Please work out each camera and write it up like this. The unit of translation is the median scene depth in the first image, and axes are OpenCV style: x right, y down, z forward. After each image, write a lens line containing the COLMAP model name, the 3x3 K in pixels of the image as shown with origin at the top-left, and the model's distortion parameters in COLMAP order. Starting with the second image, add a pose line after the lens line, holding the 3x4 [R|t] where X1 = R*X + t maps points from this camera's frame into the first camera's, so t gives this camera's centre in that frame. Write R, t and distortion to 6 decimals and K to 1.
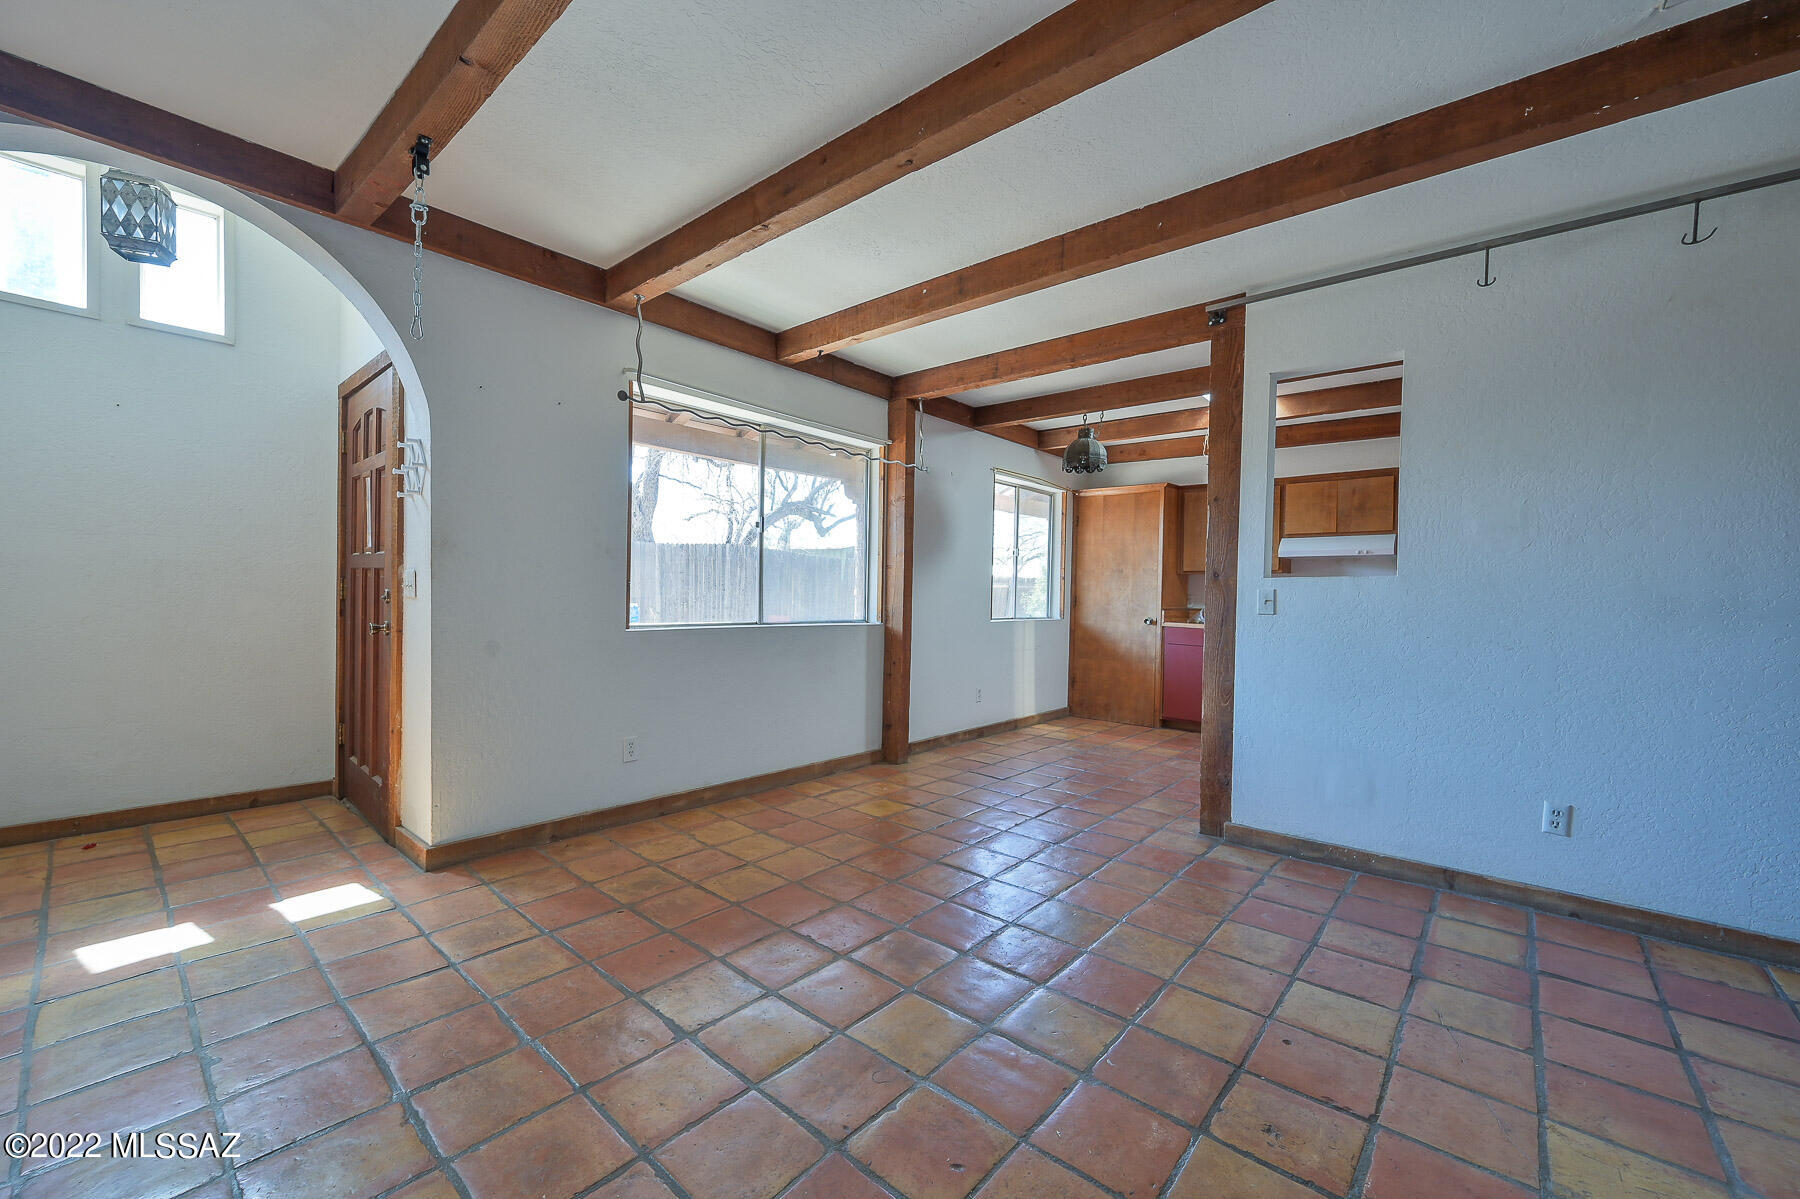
lens RADIAL K [[712.9, 0, 901.1], [0, 712.9, 602.1], [0, 0, 1]] dist [-0.001487, 0.000658]
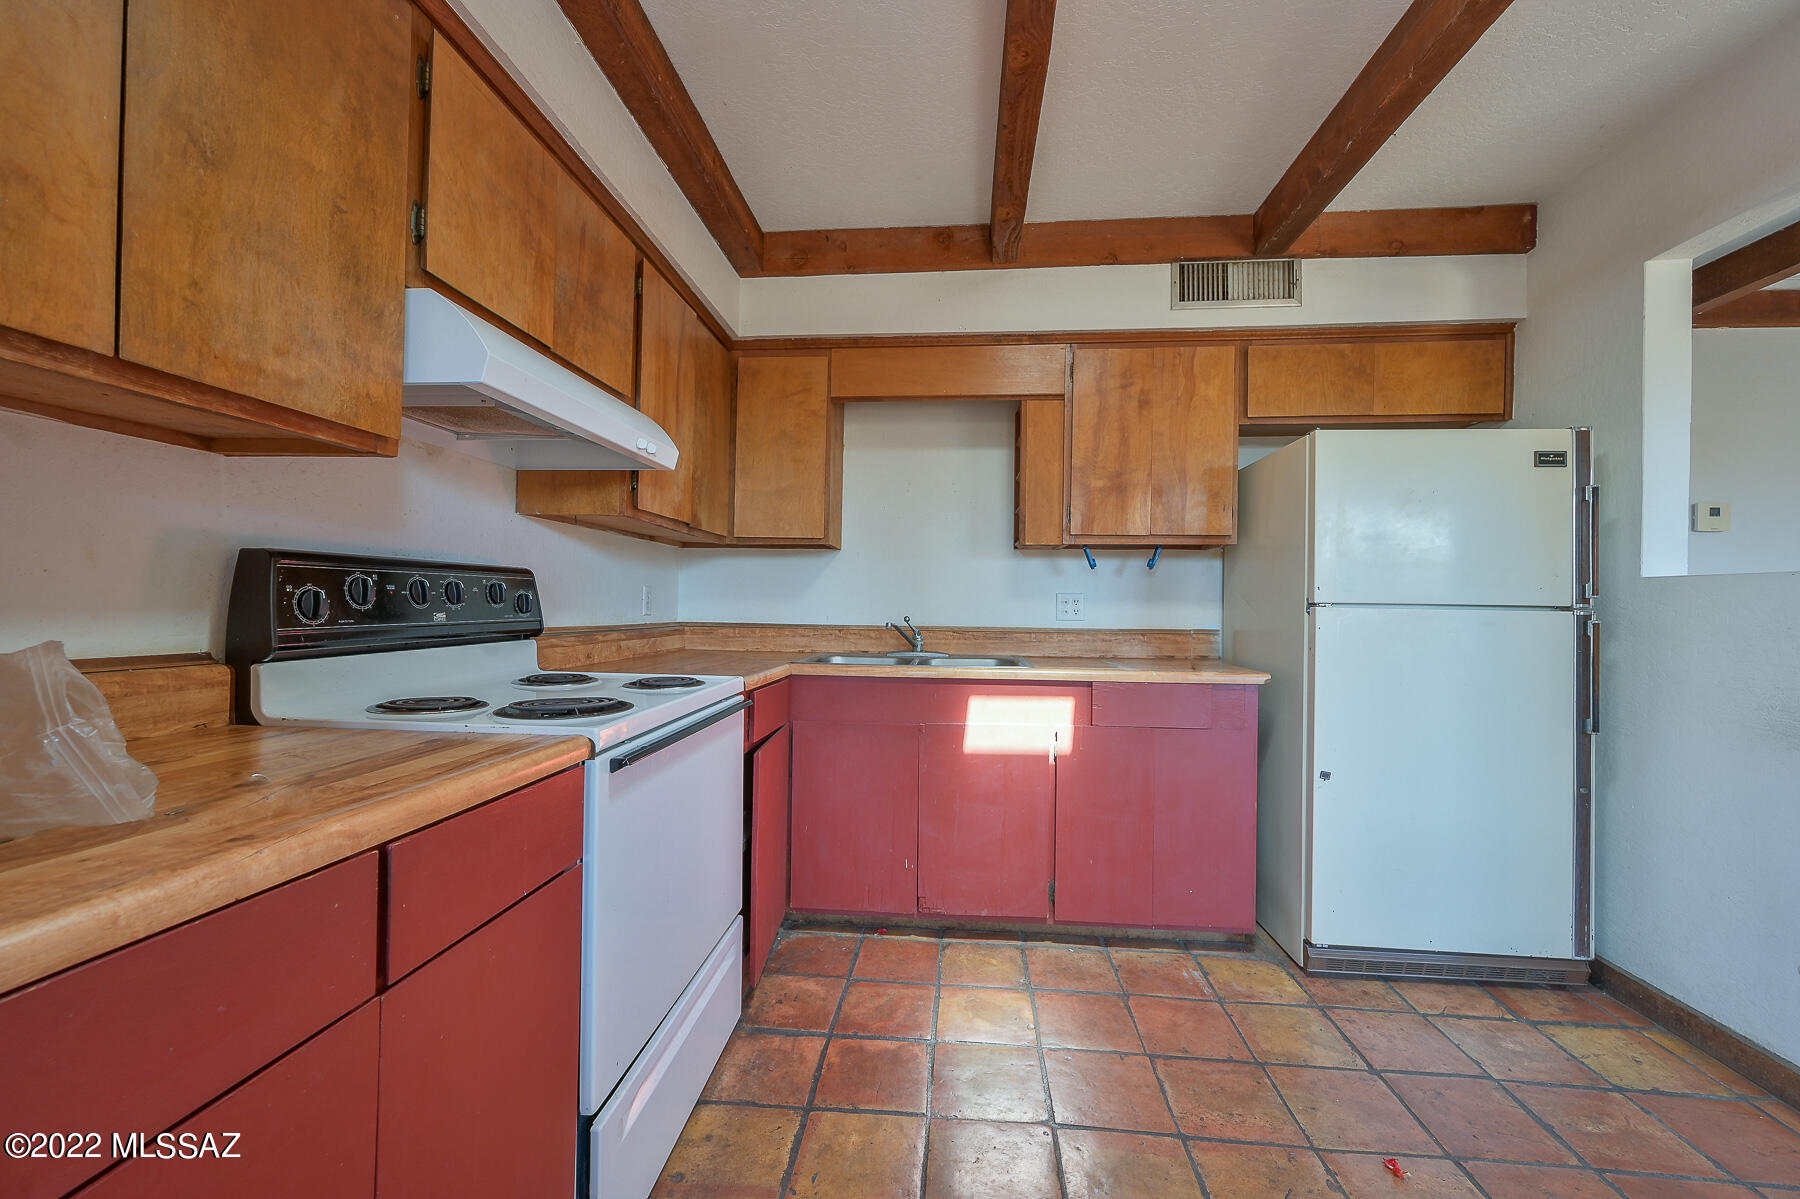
lens RADIAL K [[708.9, 0, 900.9], [0, 708.9, 603.5], [0, 0, 1]] dist [-0.001953, 0.000510]
pose [[-0.591594, -0.023809, 0.805884, 0.478056], [-0.014493, 0.999716, 0.018896, -0.010480], [-0.806106, -0.000501, -0.591771, 1.645127]]
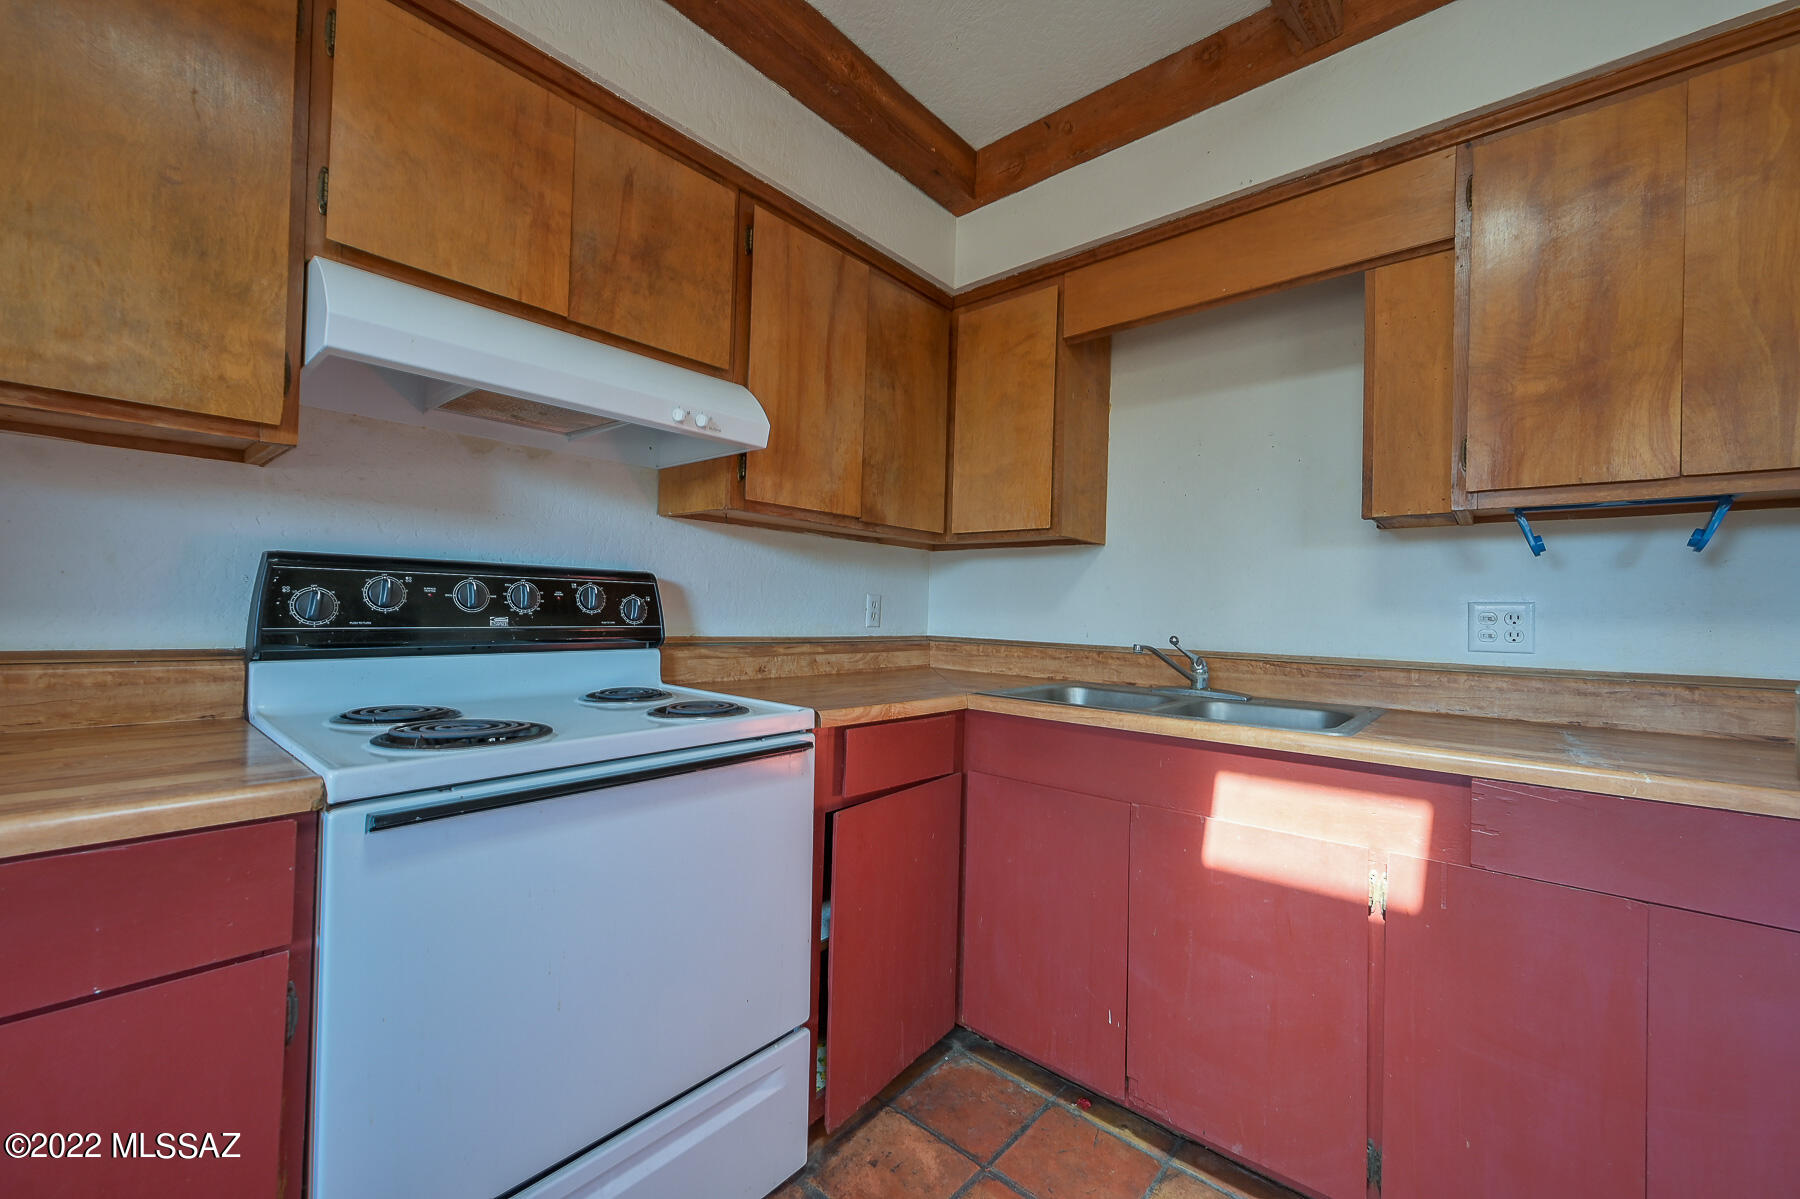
lens RADIAL K [[708.9, 0, 900.9], [0, 708.9, 603.5], [0, 0, 1]] dist [-0.001953, 0.000510]
pose [[-0.005326, -0.006274, 0.999966, 0.574870], [-0.013903, 0.999884, 0.006200, -0.006464], [-0.999889, -0.013870, -0.005413, 1.384139]]
